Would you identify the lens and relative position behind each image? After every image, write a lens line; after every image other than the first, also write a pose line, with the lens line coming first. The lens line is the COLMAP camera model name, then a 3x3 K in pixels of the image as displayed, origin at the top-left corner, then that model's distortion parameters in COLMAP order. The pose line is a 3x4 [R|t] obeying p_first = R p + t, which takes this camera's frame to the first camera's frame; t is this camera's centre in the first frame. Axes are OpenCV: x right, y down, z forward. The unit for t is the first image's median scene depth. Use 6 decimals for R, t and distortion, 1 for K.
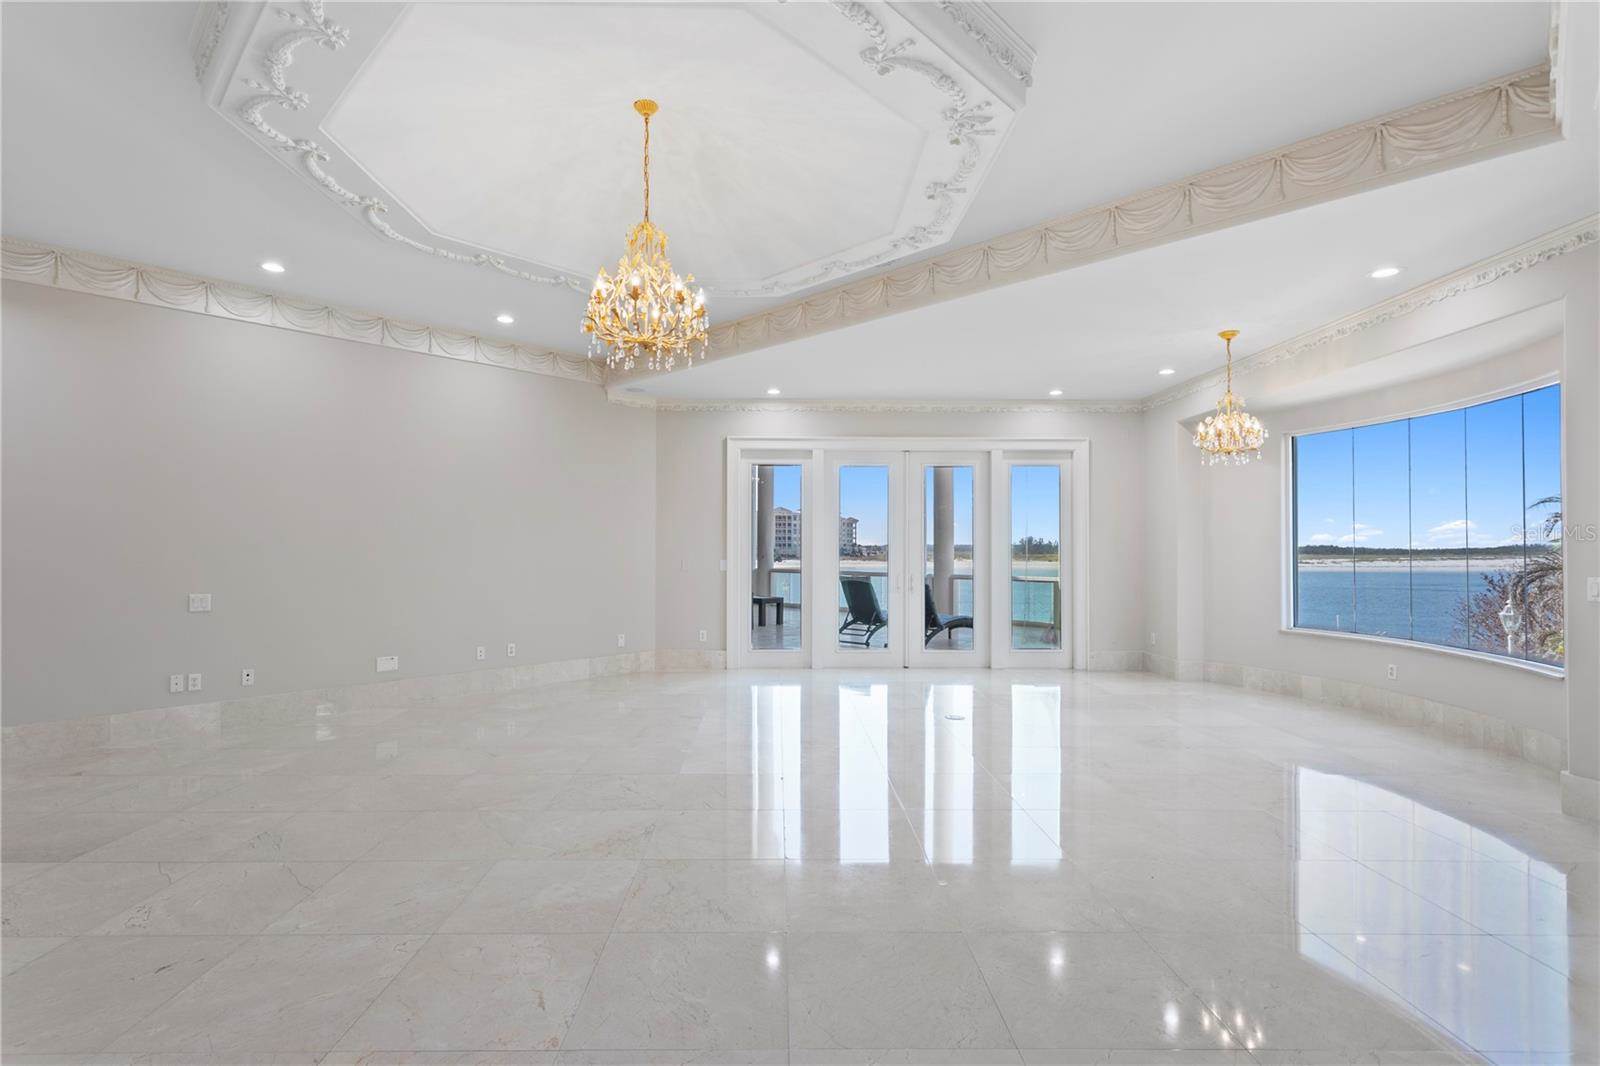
lens RADIAL K [[775.6, 0, 791.2], [0, 775.6, 537.5], [0, 0, 1]] dist [0.008595, 0.001471]
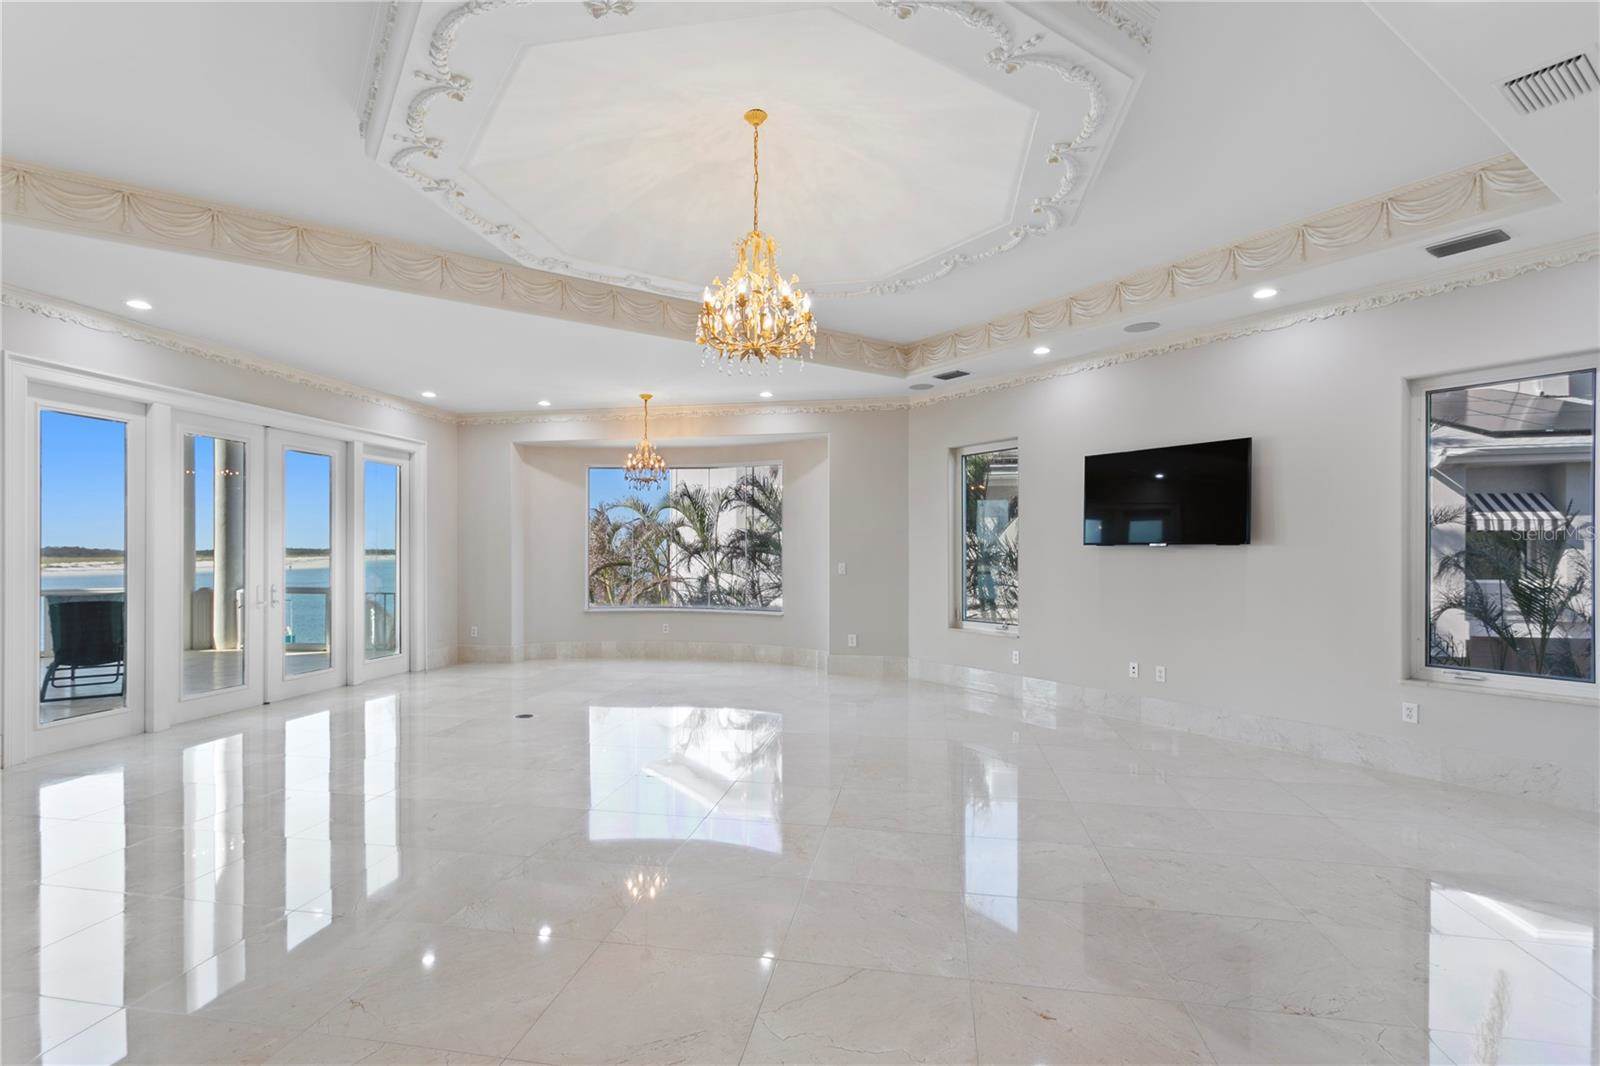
lens RADIAL K [[775.6, 0, 791.2], [0, 775.6, 537.5], [0, 0, 1]] dist [0.008595, 0.001471]
pose [[0.175759, 0.012901, 0.984349, -0.533141], [-0.011173, 0.999876, -0.011110, 0.002796], [-0.984370, -0.009045, 0.175881, 0.346329]]
